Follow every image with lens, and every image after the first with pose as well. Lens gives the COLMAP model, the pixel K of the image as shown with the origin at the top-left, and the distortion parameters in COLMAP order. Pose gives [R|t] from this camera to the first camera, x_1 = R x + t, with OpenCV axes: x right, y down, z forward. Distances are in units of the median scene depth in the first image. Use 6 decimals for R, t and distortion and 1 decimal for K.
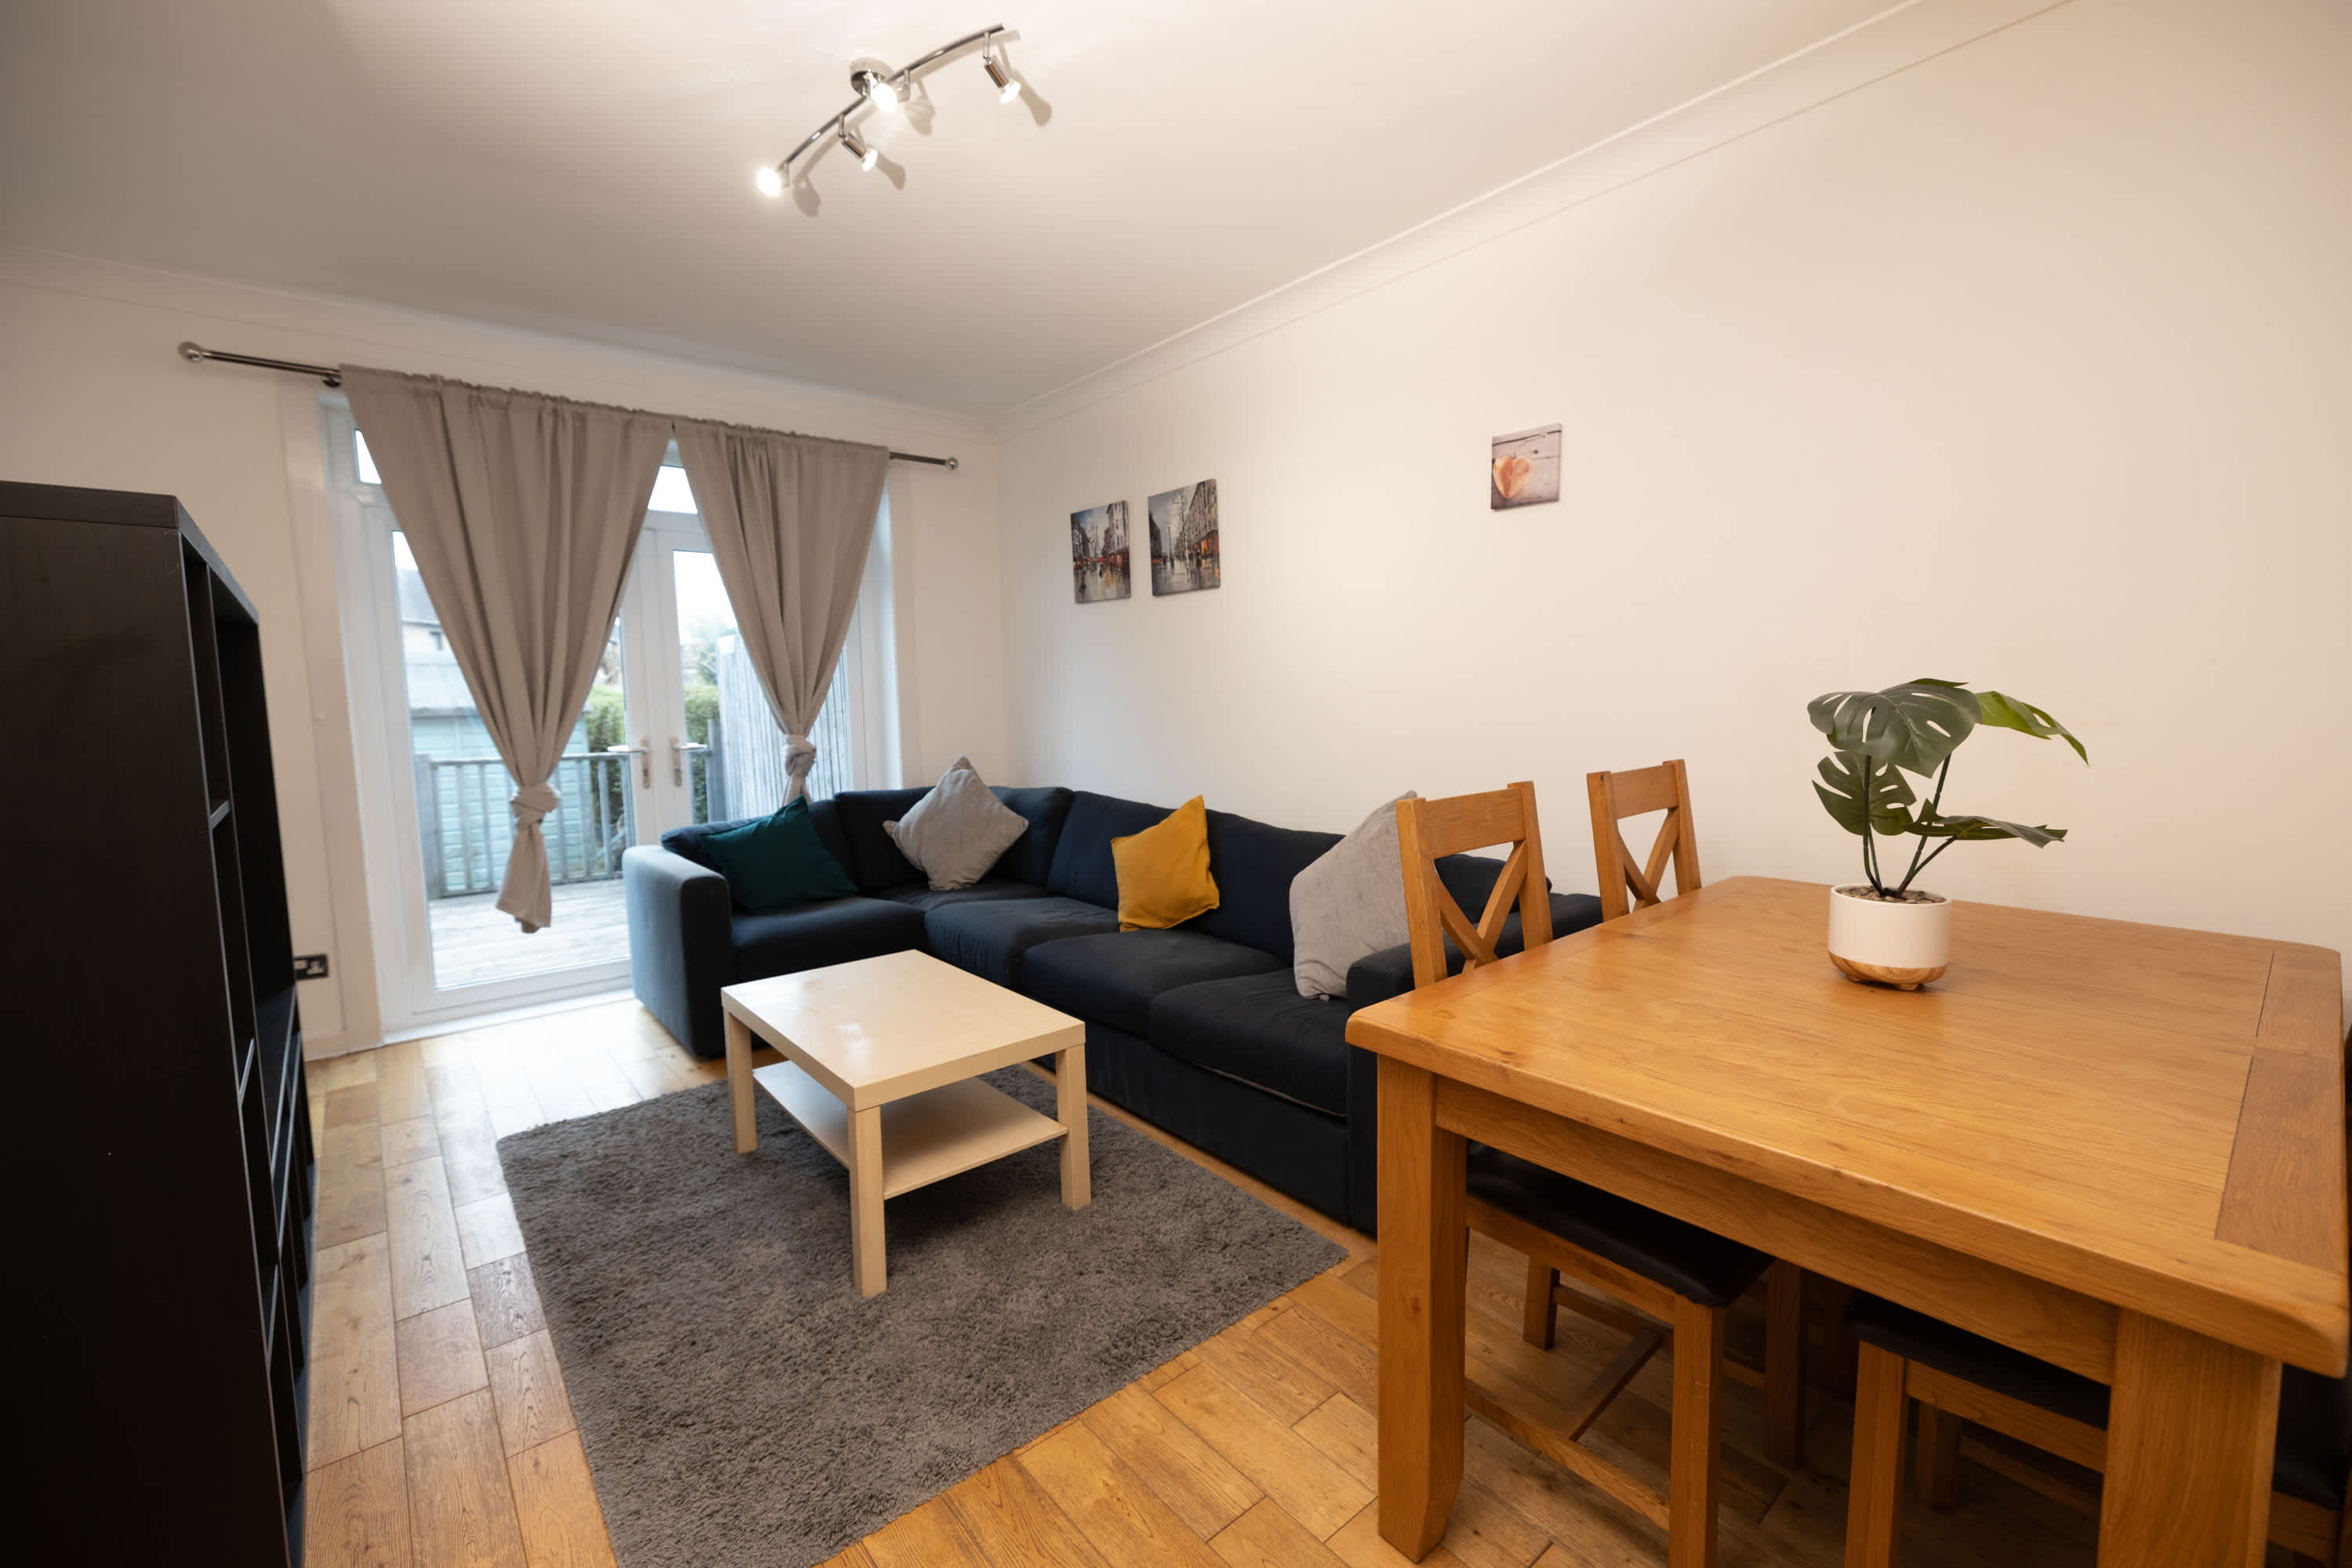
lens RADIAL K [[981.0, 0, 1174.3], [0, 981.0, 778.2], [0, 0, 1]] dist [0.000515, 0.000025]
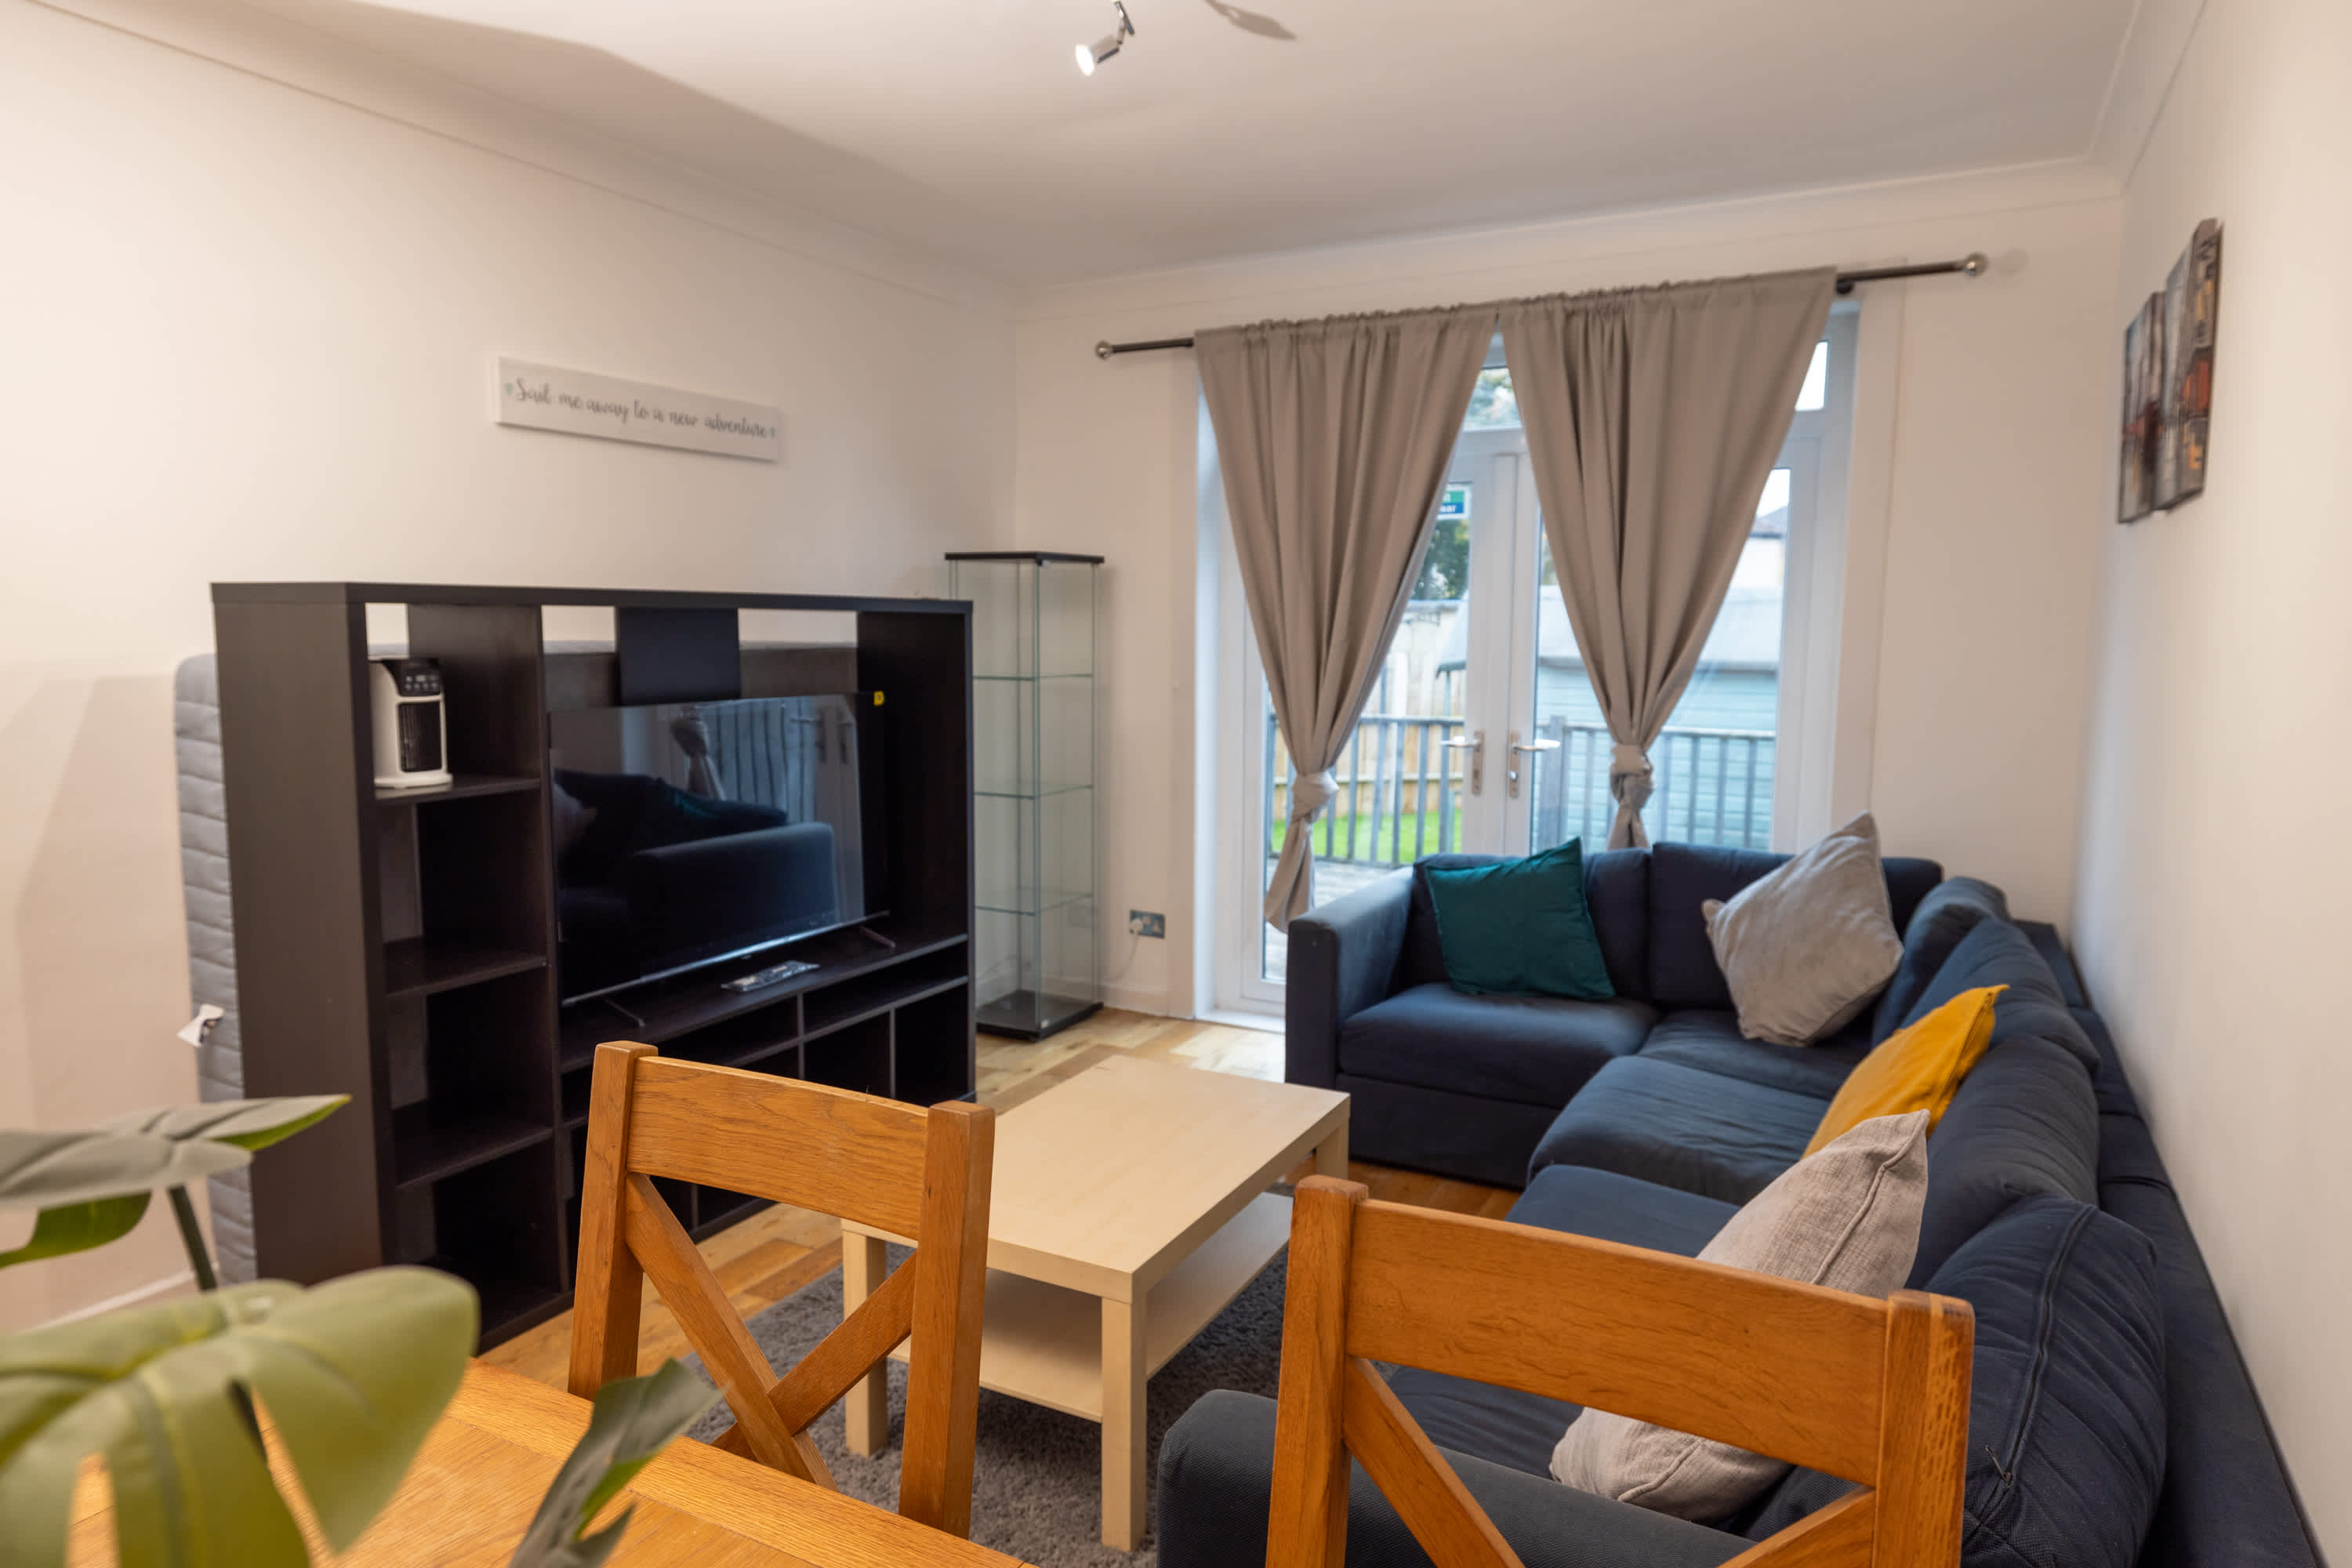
lens RADIAL K [[1393.6, 0, 1176.0], [0, 1393.6, 784.0], [0, 0, 1]] dist [-0.002023, -0.000491]
pose [[0.384515, 0.126524, -0.914407, 0.448035], [-0.093898, 0.990786, 0.097607, -0.099409], [0.918331, 0.048329, 0.392852, 0.425312]]
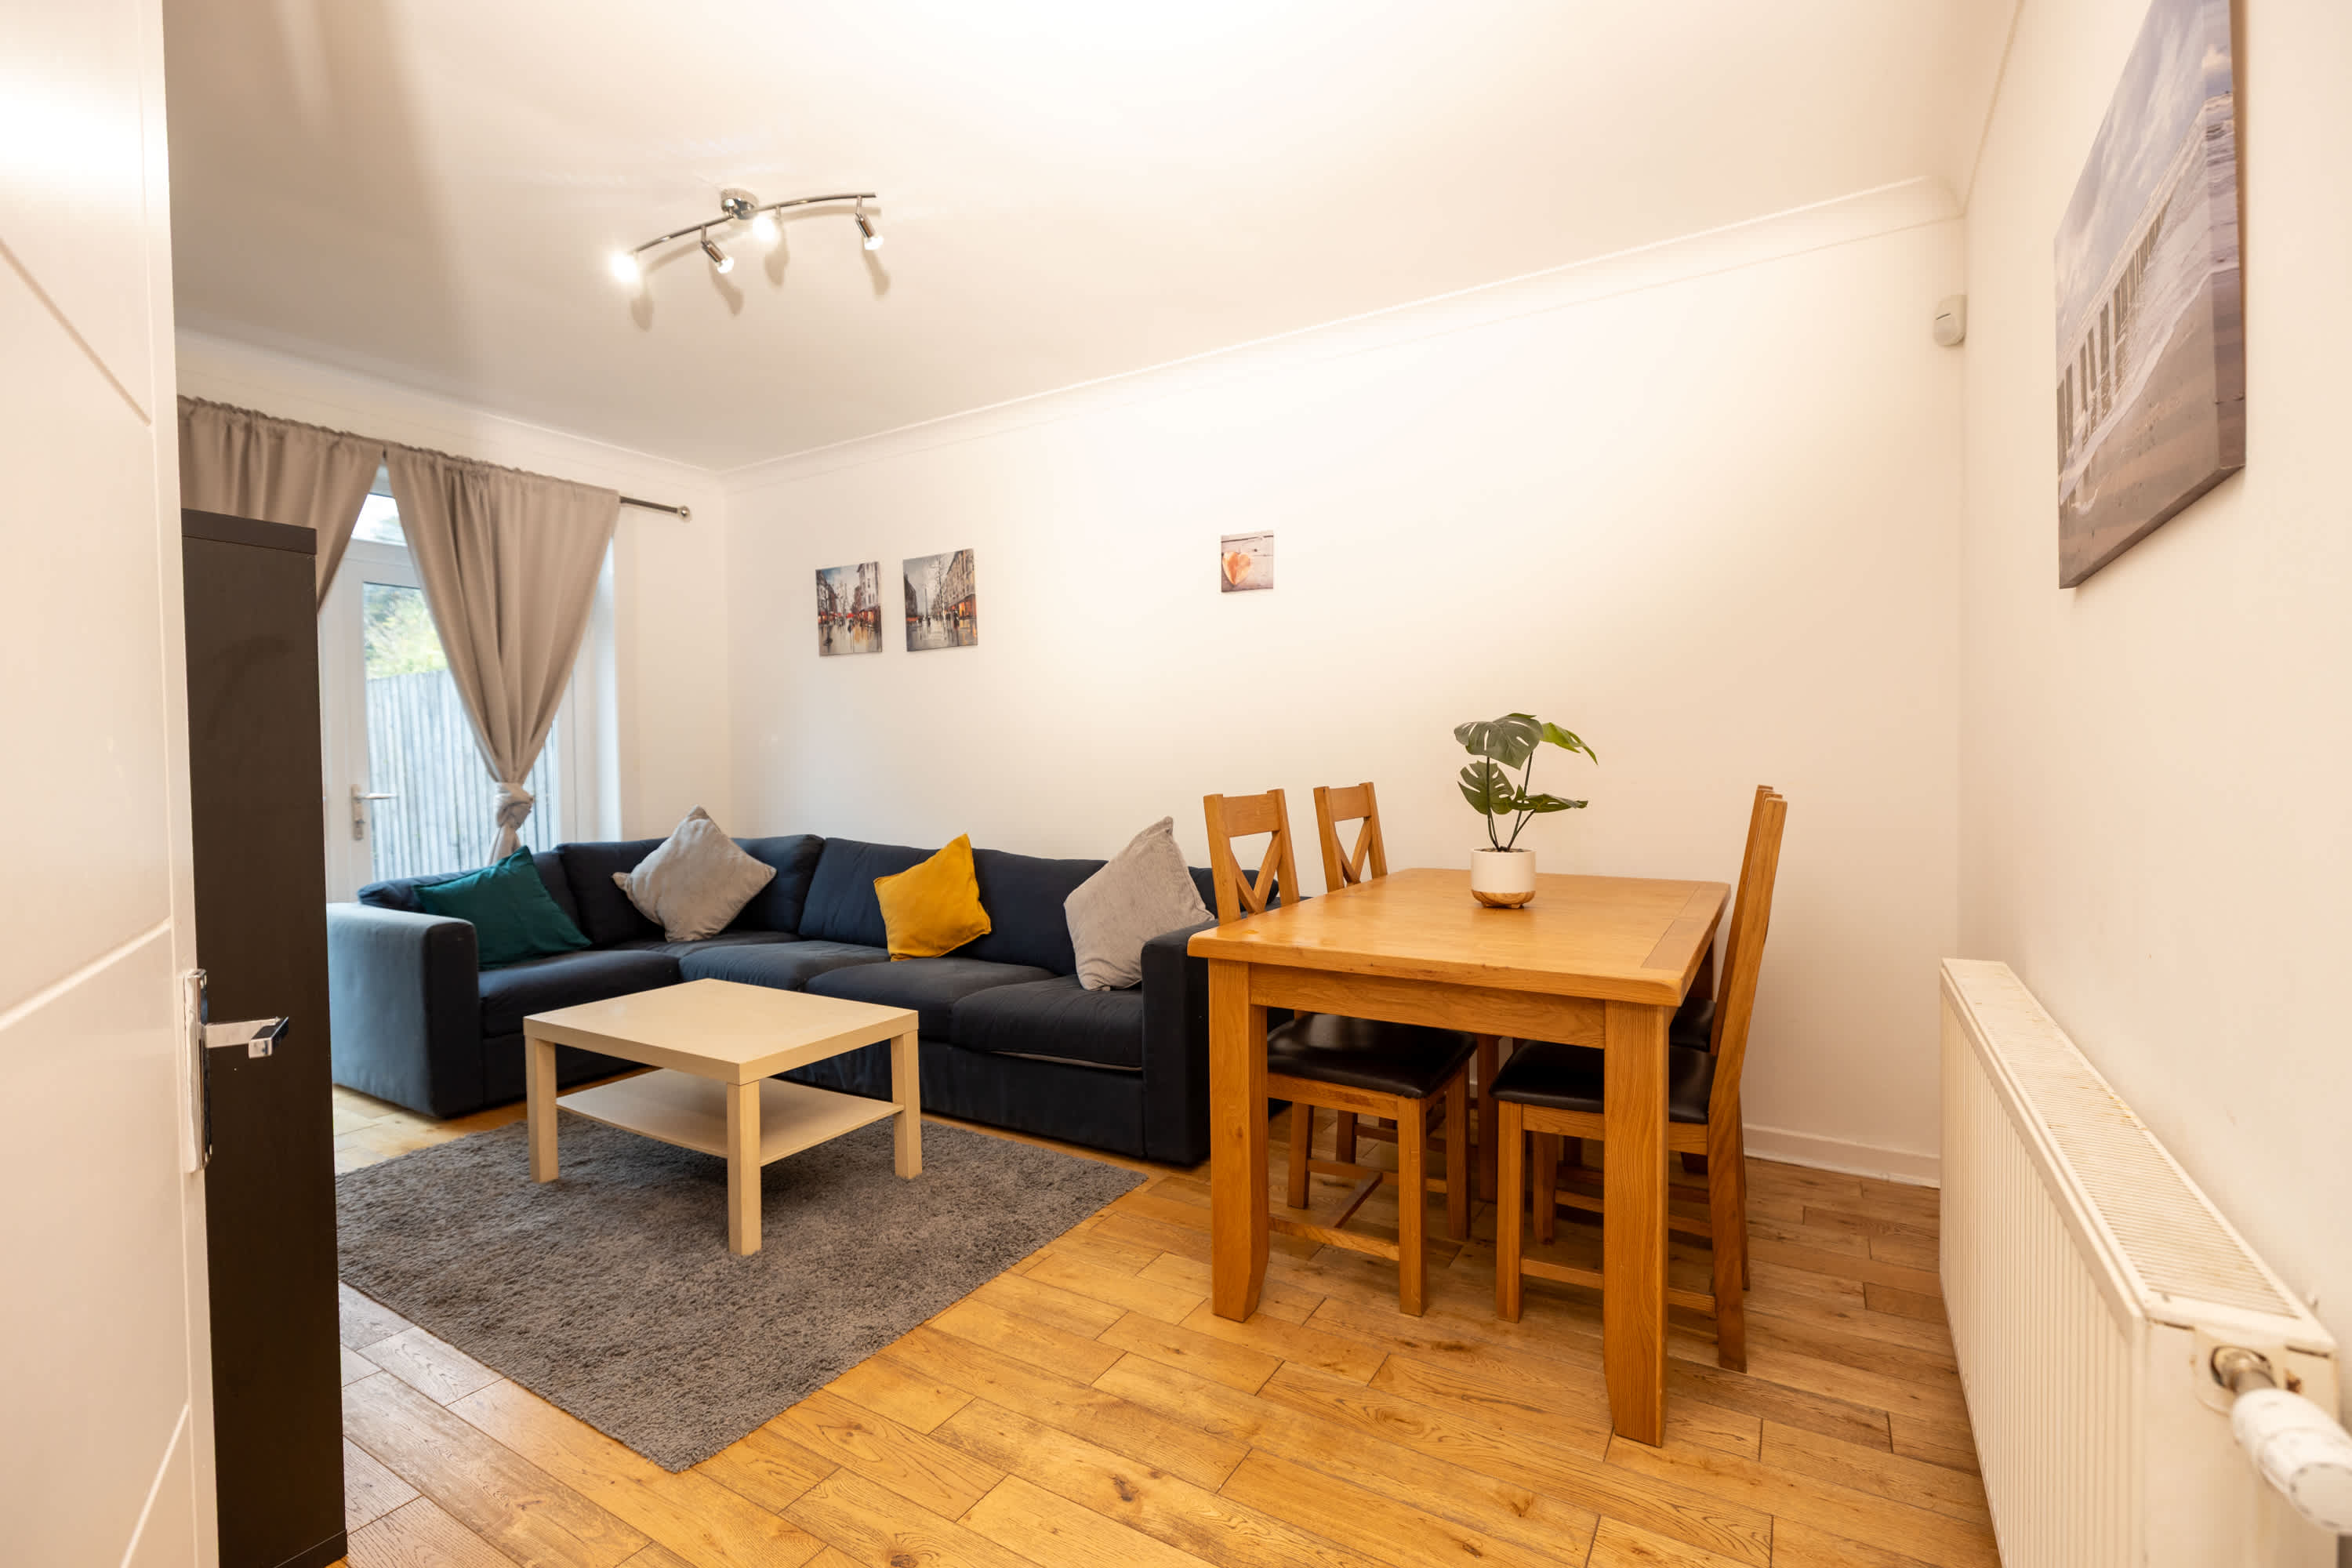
lens RADIAL K [[1048.9, 0, 1165.5], [0, 1048.9, 778.7], [0, 0, 1]] dist [-0.000933, 0.000281]
pose [[0.949727, 0.001793, 0.313074, -0.128378], [0.021696, 0.997203, -0.071525, 0.044938], [-0.312326, 0.074722, 0.947032, -0.177818]]
